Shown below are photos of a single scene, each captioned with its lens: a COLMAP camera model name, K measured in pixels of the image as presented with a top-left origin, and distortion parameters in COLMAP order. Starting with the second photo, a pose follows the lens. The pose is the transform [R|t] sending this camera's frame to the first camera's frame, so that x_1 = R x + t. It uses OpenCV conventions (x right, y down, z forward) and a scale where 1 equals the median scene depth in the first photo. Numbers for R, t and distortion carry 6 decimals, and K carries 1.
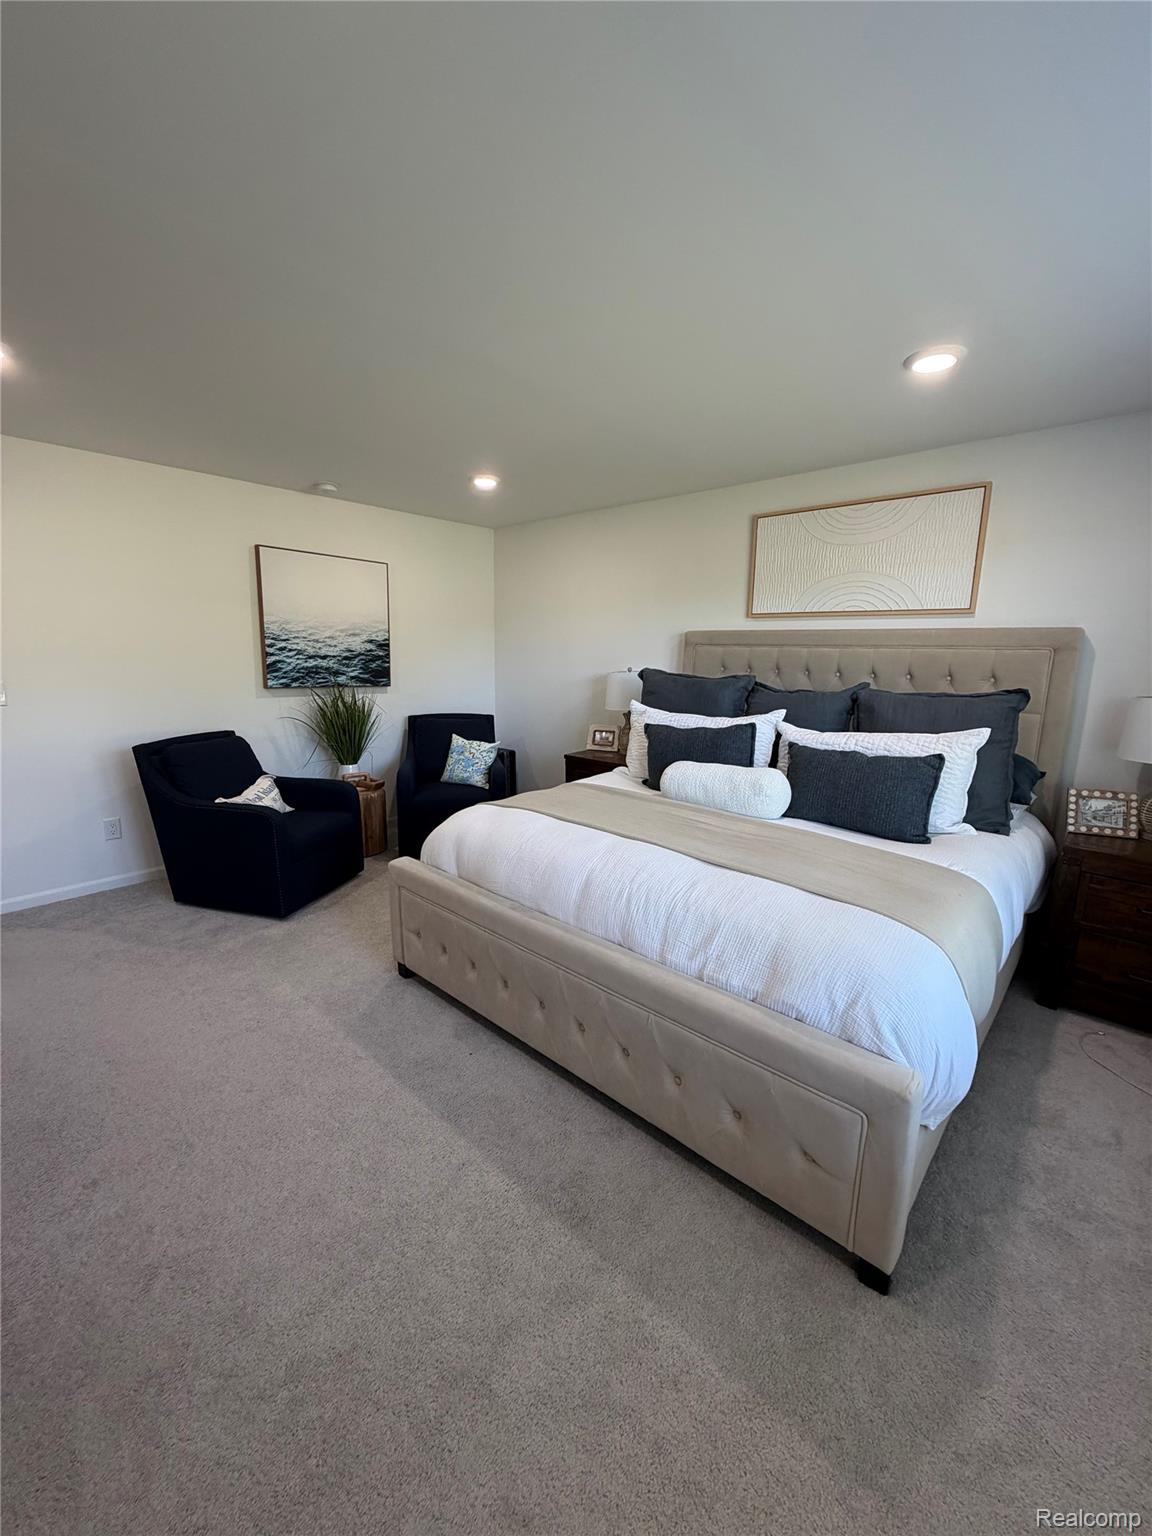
lens RADIAL K [[608.6, 0, 575.0], [0, 608.6, 764.0], [0, 0, 1]] dist [-0.002030, -0.000276]
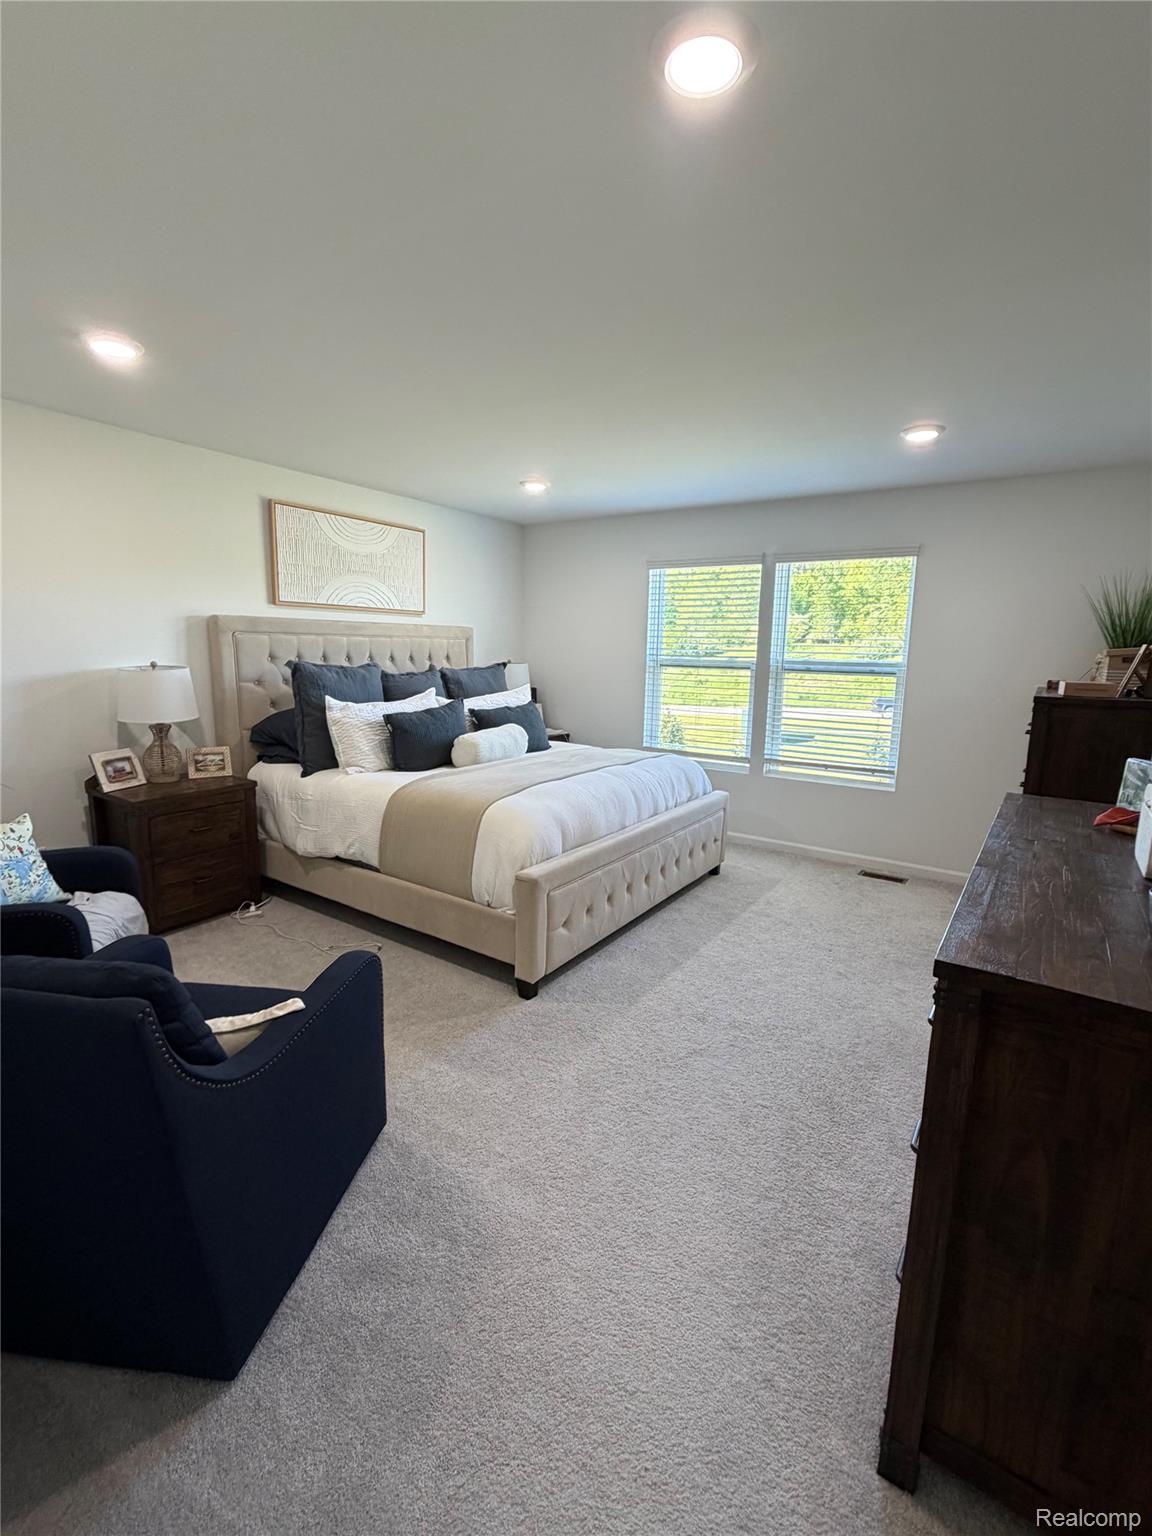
lens RADIAL K [[706.3, 0, 574.7], [0, 706.3, 769.6], [0, 0, 1]] dist [0.001042, -0.000015]
pose [[-0.154364, -0.193264, 0.968928, -1.065030], [0.159159, 0.963010, 0.217440, -0.180964], [-0.975110, 0.187778, -0.117894, 0.827181]]
